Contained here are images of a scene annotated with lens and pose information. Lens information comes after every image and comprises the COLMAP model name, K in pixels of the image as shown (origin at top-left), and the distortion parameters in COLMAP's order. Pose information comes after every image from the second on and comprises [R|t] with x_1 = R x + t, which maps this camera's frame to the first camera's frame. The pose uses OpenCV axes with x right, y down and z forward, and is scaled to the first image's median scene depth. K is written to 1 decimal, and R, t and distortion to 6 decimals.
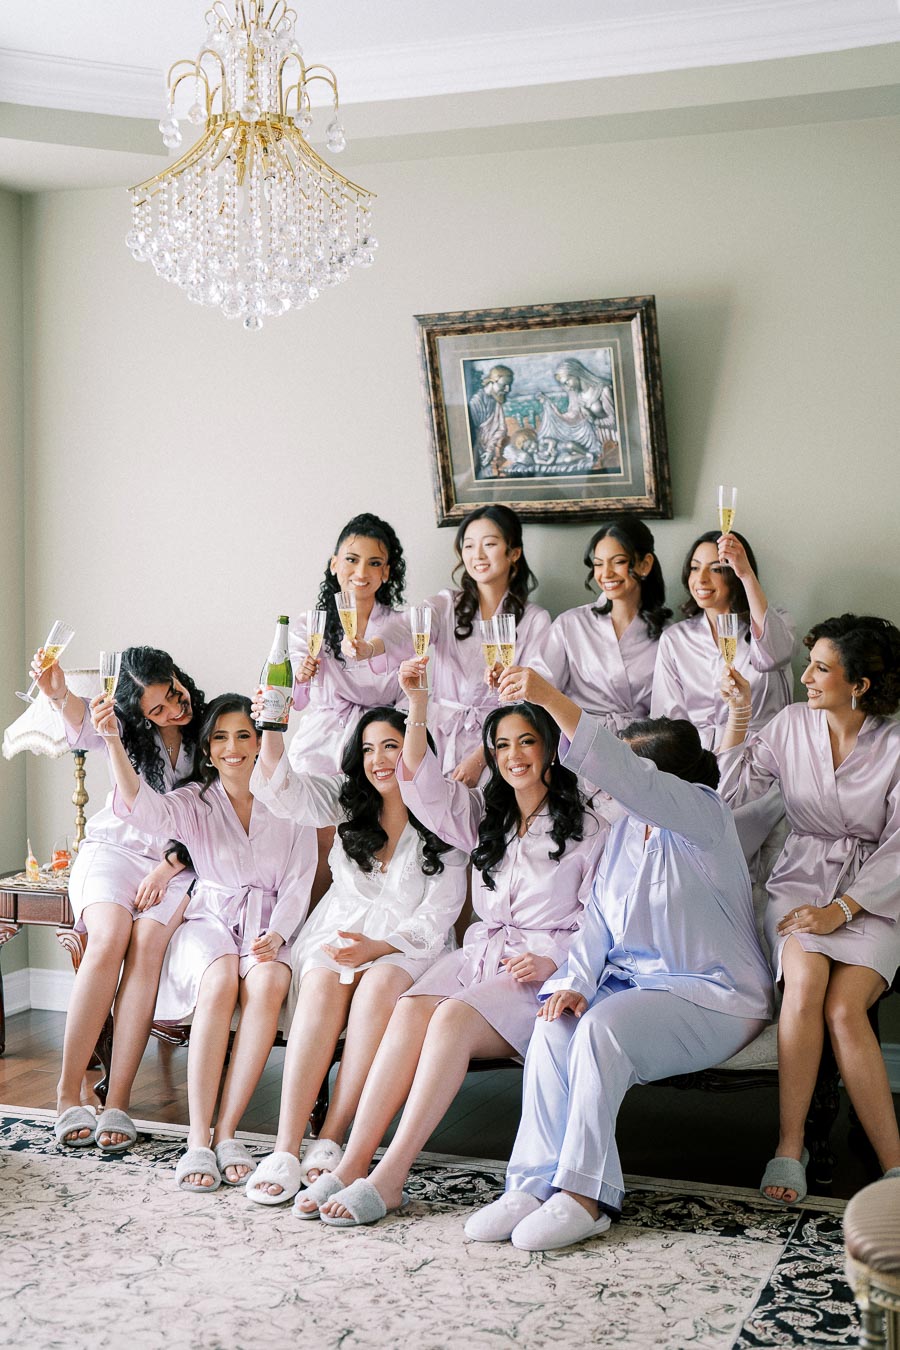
lens RADIAL K [[1817.2, 0, 451.6], [0, 1817.2, 725.9], [0, 0, 1]] dist [-0.039184, 0.000000]
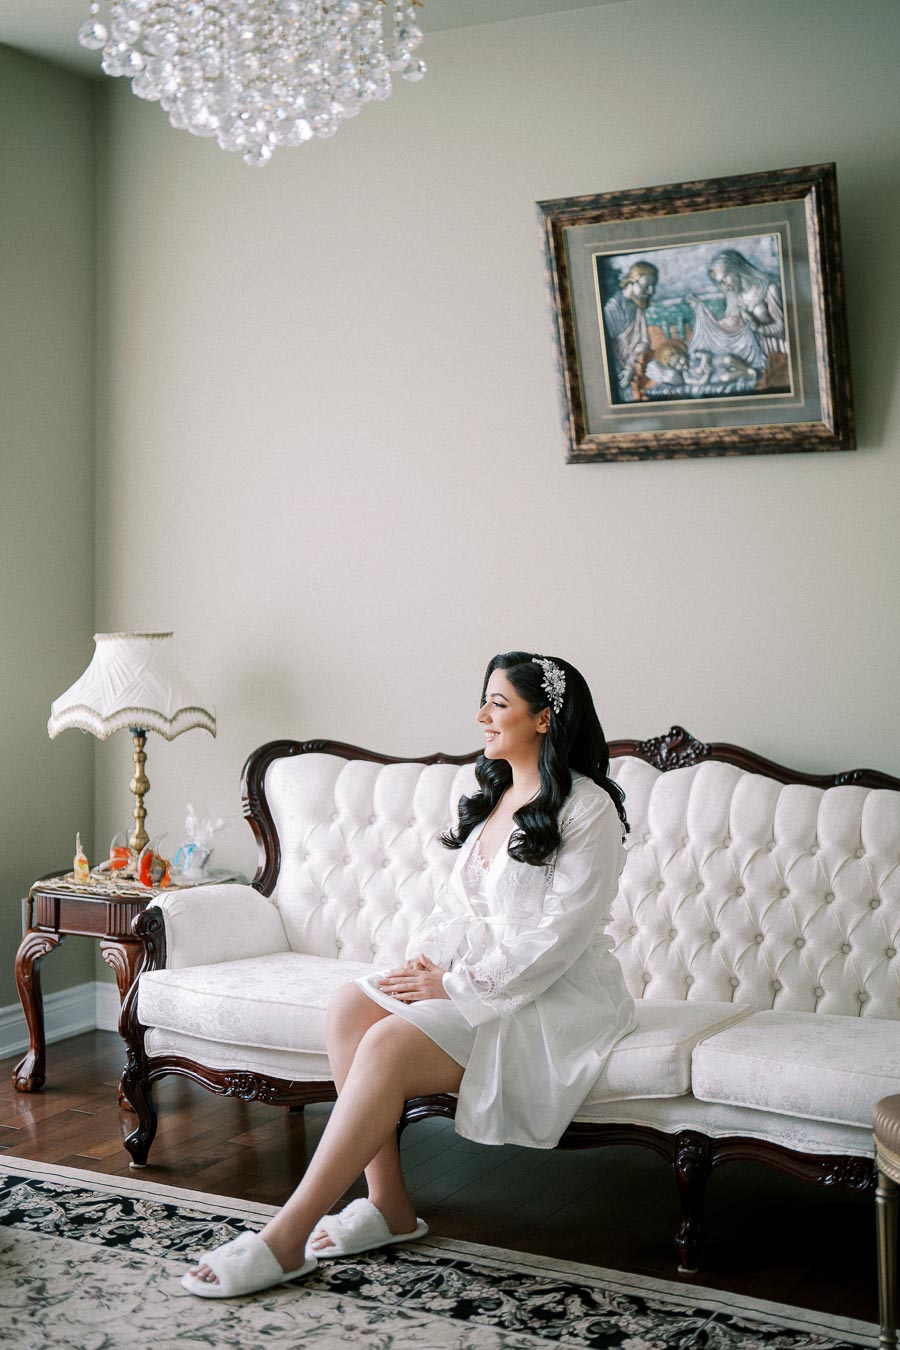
lens RADIAL K [[1817.2, 0, 454.3], [0, 1817.2, 703.1], [0, 0, 1]] dist [-0.039184, 0.000000]
pose [[0.993082, 0.013827, -0.116610, 0.040816], [-0.014302, 0.999892, -0.003238, 0.002059], [0.116552, 0.004883, 0.993173, 0.189366]]
